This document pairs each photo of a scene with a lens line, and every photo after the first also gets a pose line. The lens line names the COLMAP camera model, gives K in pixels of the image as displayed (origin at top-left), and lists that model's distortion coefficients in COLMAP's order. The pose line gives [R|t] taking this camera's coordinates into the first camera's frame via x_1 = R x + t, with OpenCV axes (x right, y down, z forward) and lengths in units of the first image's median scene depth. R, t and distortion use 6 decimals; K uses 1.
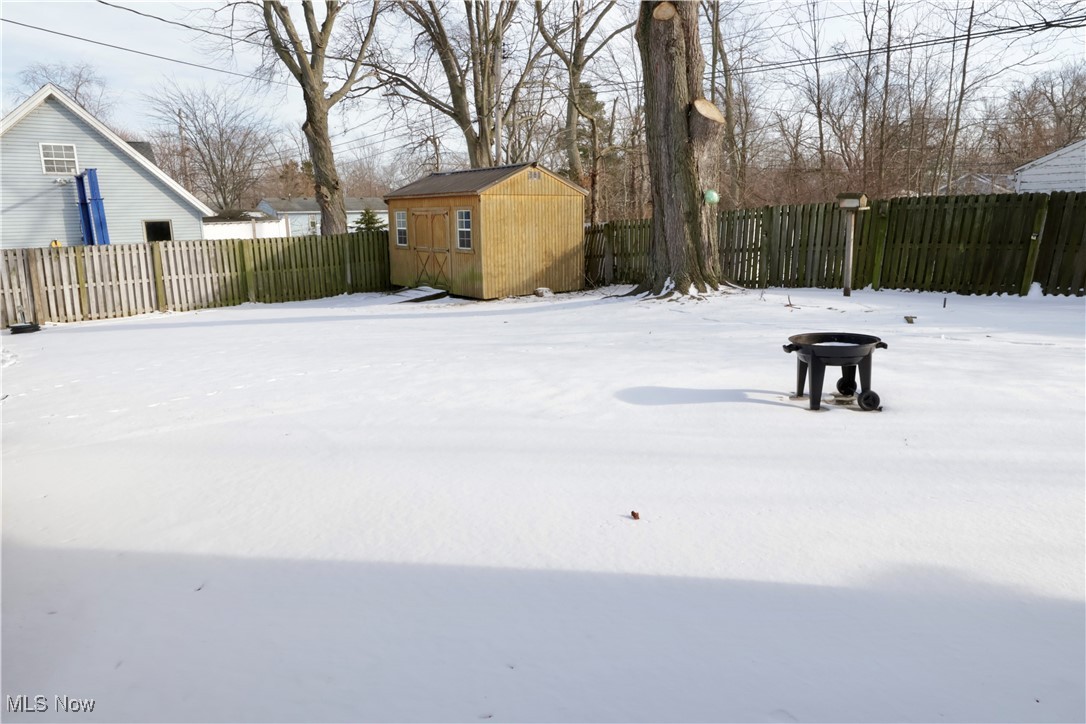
lens RADIAL K [[703.4, 0, 551.8], [0, 703.4, 348.7], [0, 0, 1]] dist [-0.006611, -0.001899]
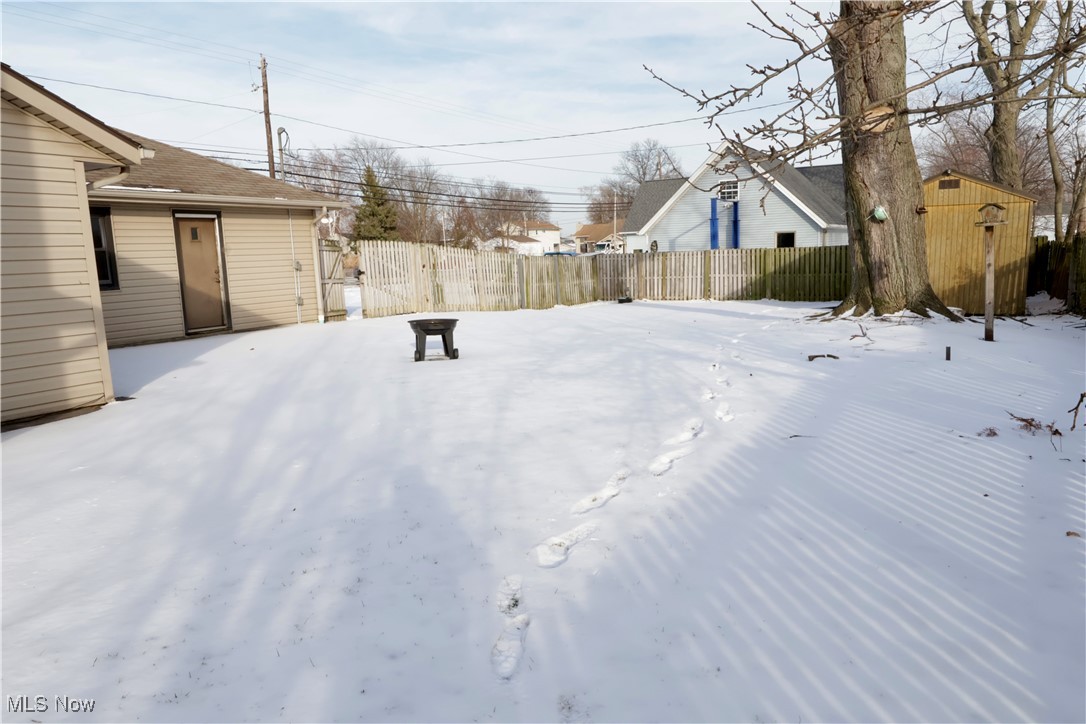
lens RADIAL K [[703.4, 0, 551.8], [0, 703.4, 348.7], [0, 0, 1]] dist [-0.006611, -0.001899]
pose [[0.340321, 0.145311, -0.929013, 0.636121], [-0.147118, 0.984048, 0.100027, -0.048631], [0.928729, 0.102633, 0.356271, 0.211398]]
